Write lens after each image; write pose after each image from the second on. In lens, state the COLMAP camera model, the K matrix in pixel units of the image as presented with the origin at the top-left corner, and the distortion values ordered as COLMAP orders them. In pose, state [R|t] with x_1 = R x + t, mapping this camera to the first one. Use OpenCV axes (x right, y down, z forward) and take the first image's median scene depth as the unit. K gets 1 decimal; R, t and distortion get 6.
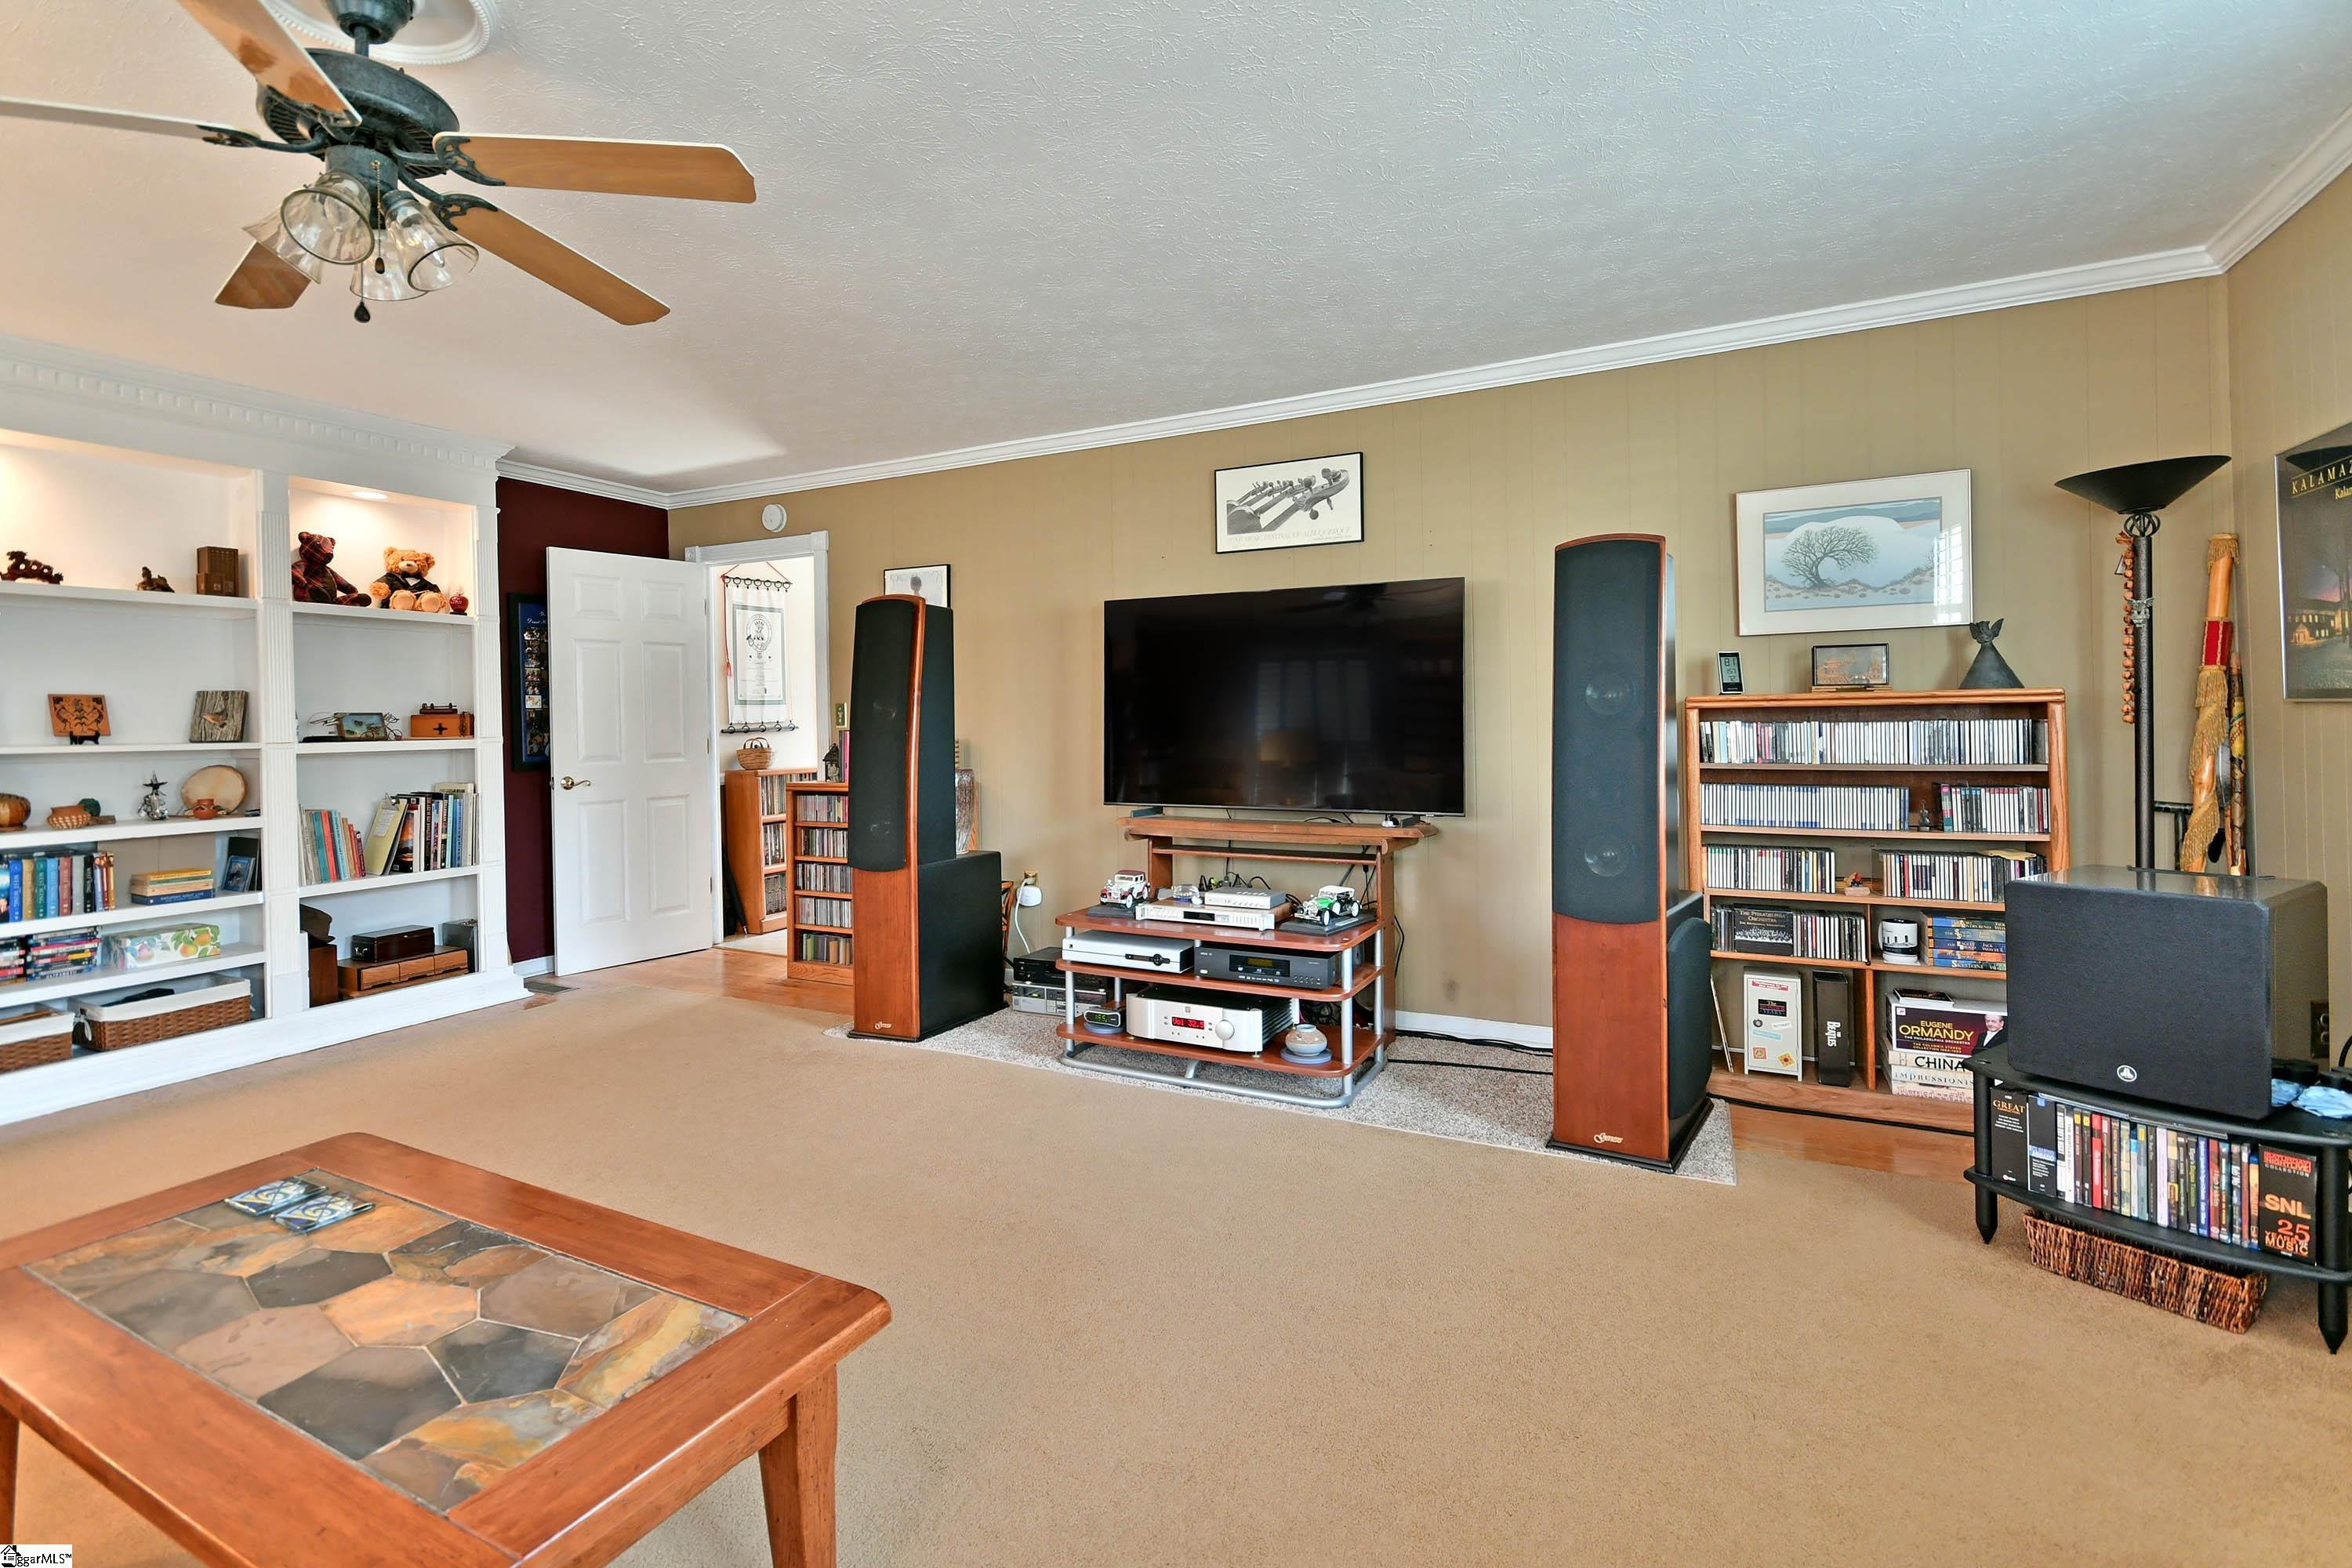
lens RADIAL K [[1162.6, 0, 1176.0], [0, 1162.6, 784.0], [0, 0, 1]] dist [0.018933, -0.015373]
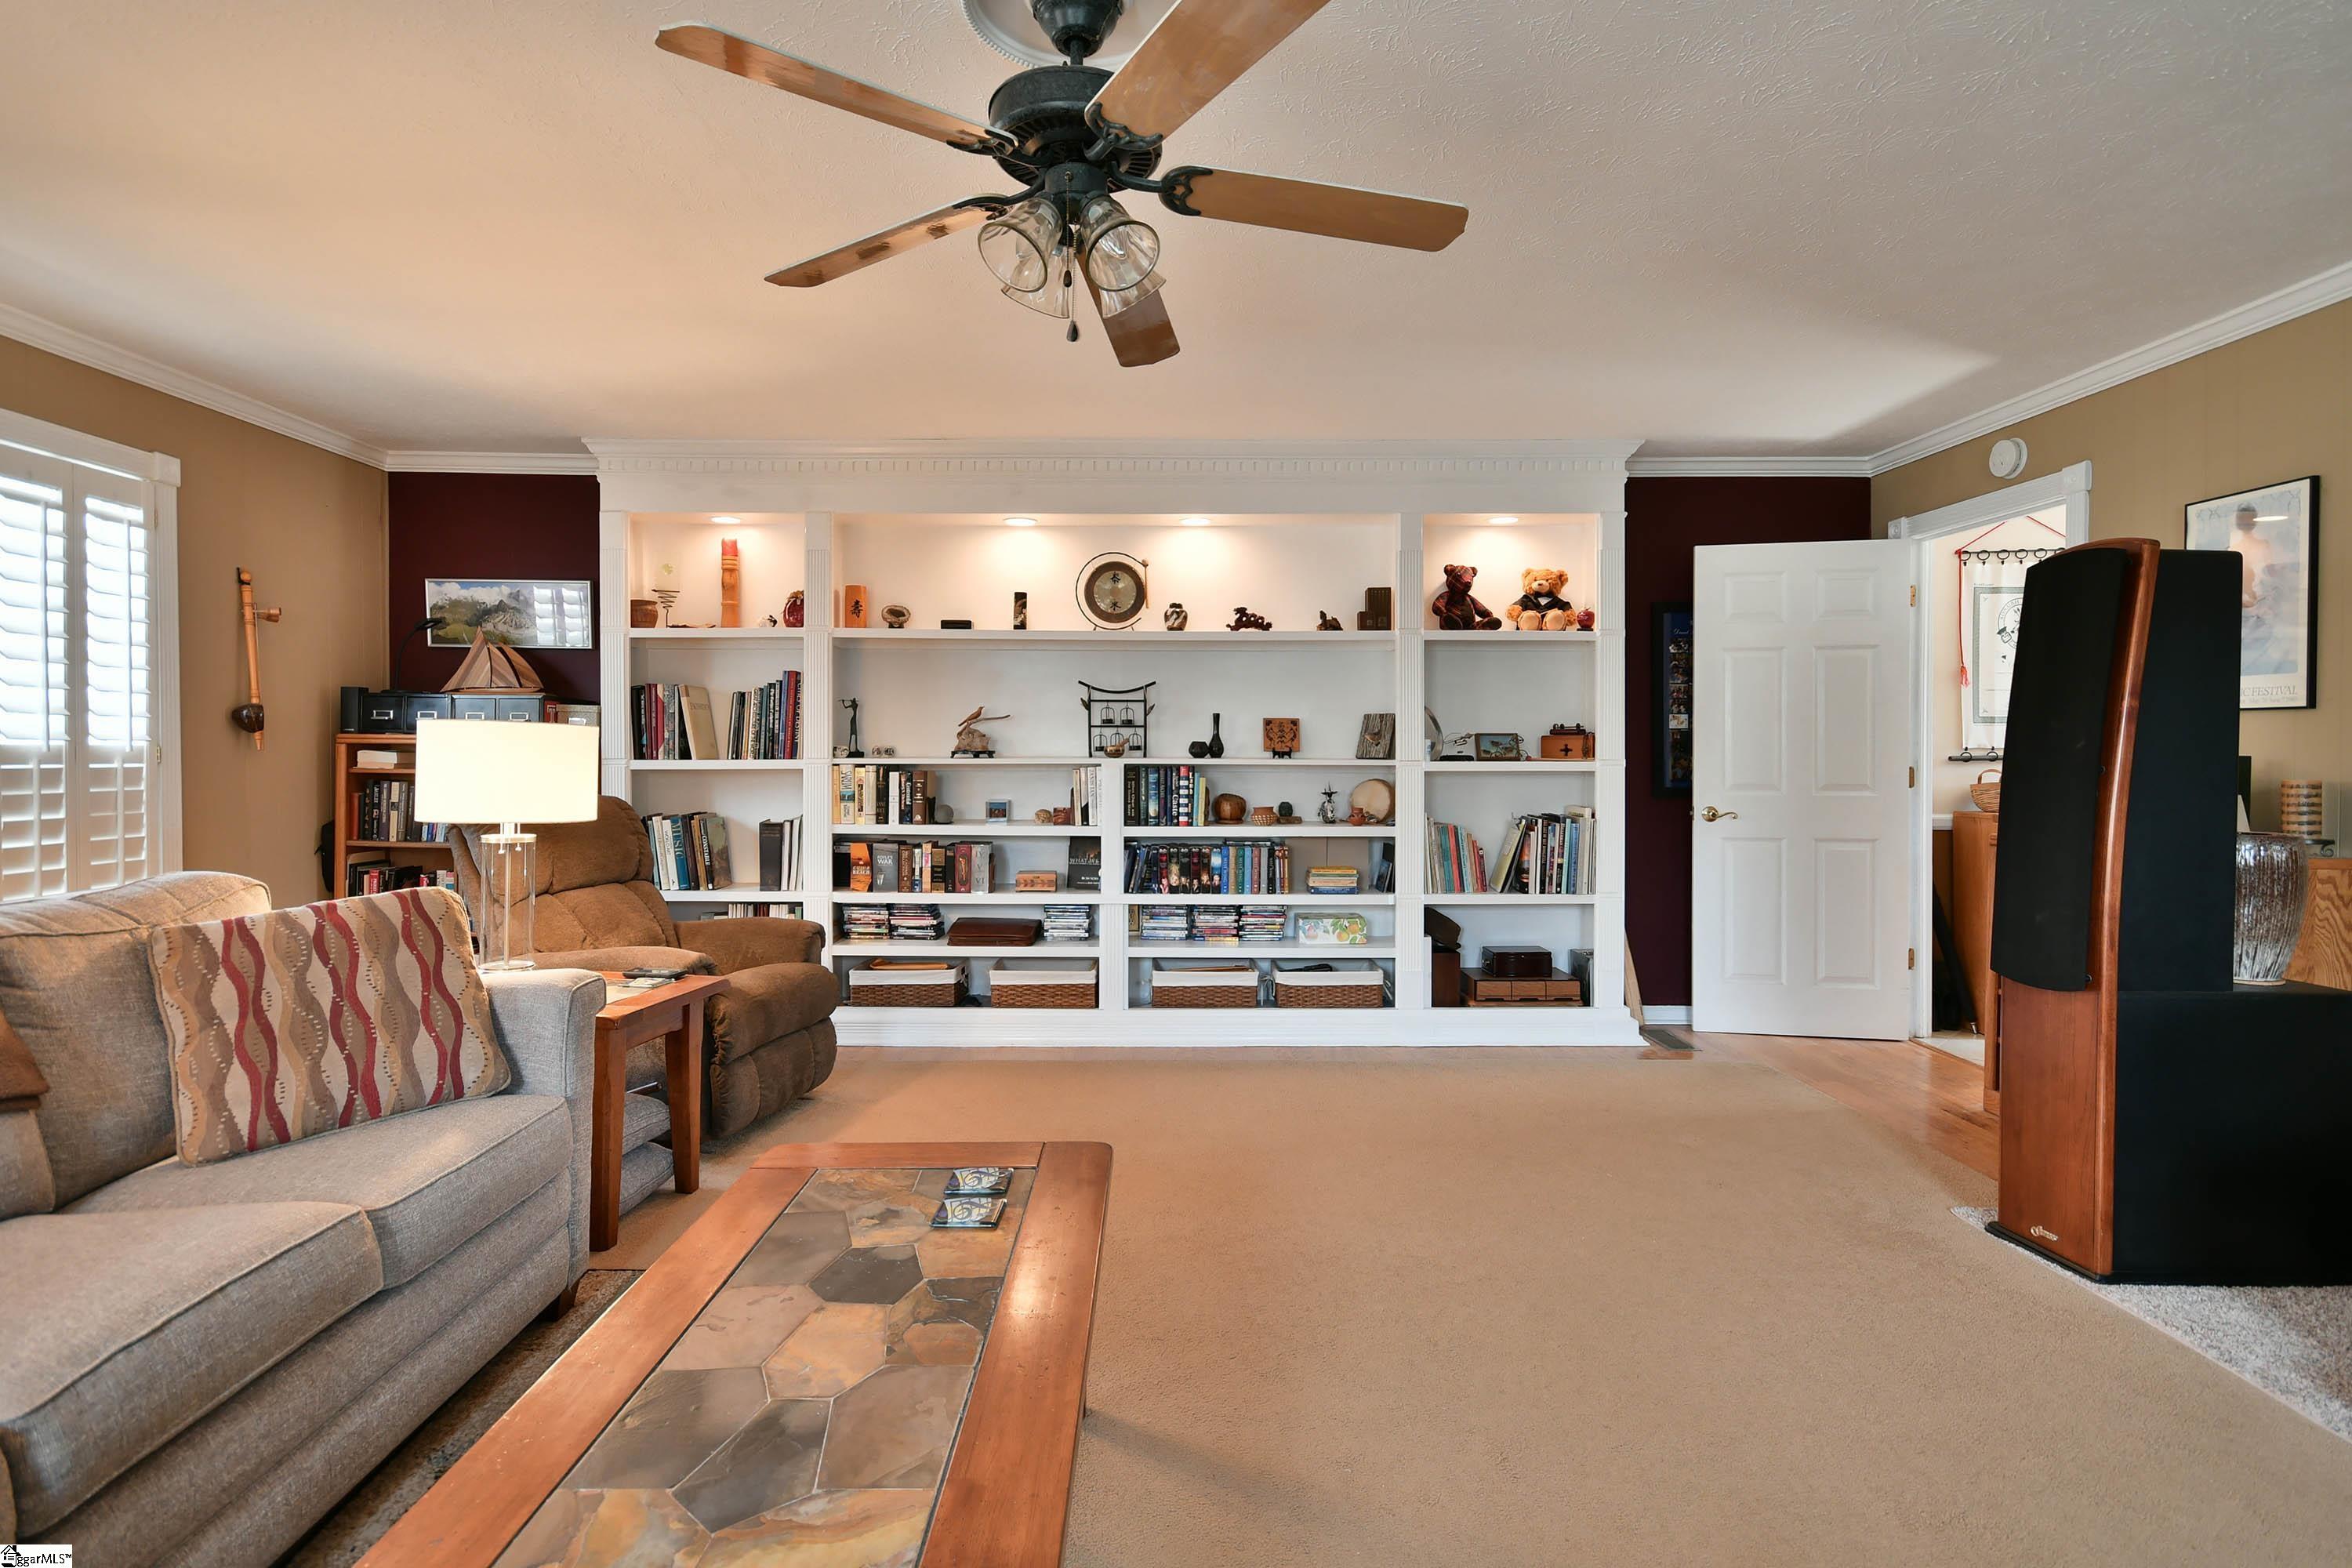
lens RADIAL K [[1162.6, 0, 1176.0], [0, 1162.6, 784.0], [0, 0, 1]] dist [0.018933, -0.015373]
pose [[0.416713, 0.041871, -0.908073, 0.122112], [-0.057532, 0.998151, 0.019624, -0.020545], [0.907216, 0.044066, 0.418351, 0.320301]]
